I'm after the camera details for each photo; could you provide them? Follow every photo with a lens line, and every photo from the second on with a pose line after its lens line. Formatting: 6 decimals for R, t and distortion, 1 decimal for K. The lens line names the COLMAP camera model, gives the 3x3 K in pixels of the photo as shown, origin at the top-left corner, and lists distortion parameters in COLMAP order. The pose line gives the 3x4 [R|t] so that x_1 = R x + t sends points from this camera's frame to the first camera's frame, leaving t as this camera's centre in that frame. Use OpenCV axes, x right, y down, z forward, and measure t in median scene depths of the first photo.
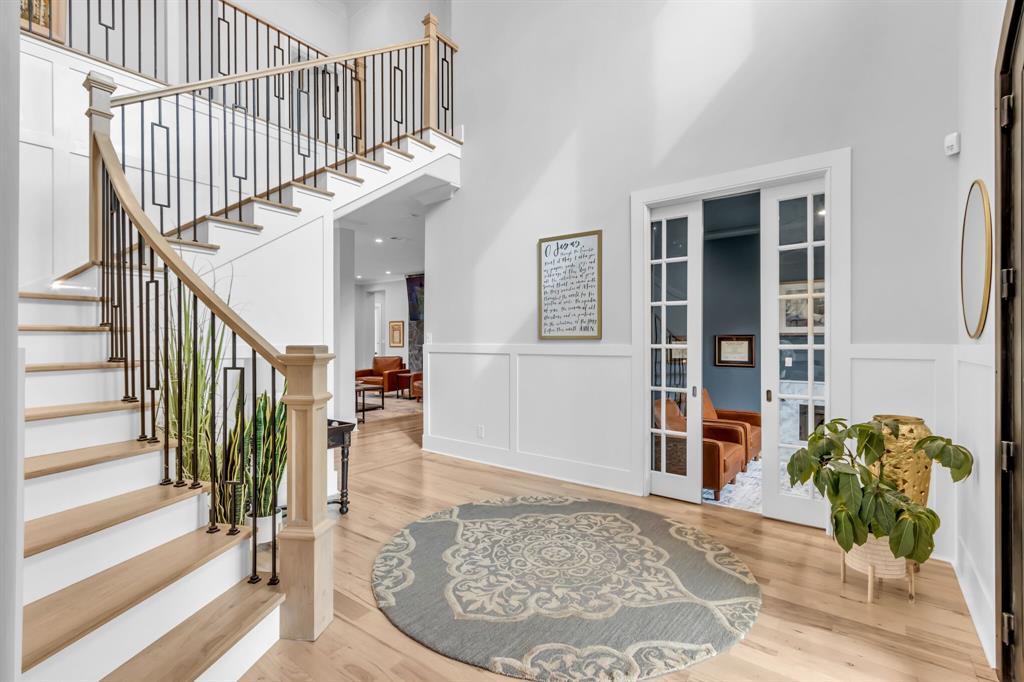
lens RADIAL K [[472.7, 0, 508.0], [0, 472.7, 344.9], [0, 0, 1]] dist [0.001395, -0.000010]
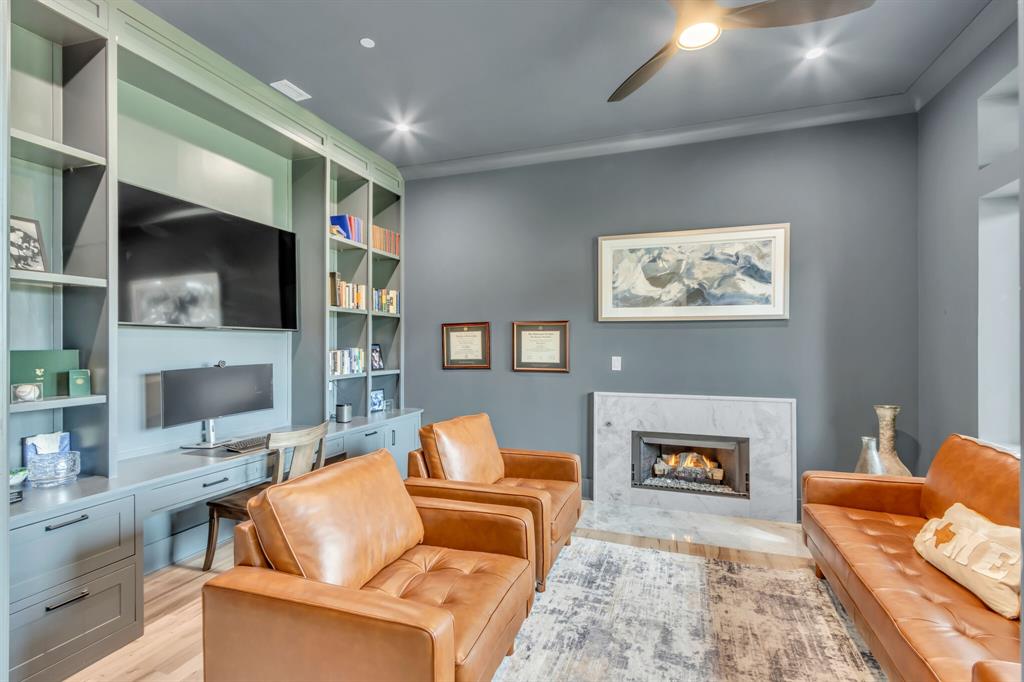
lens RADIAL K [[472.7, 0, 513.6], [0, 472.7, 339.5], [0, 0, 1]] dist [0.001395, -0.000010]
pose [[0.947947, -0.004962, 0.318390, 0.487160], [0.005086, 0.999987, 0.000444, 0.004915], [-0.318388, 0.001198, 0.947960, 0.825204]]
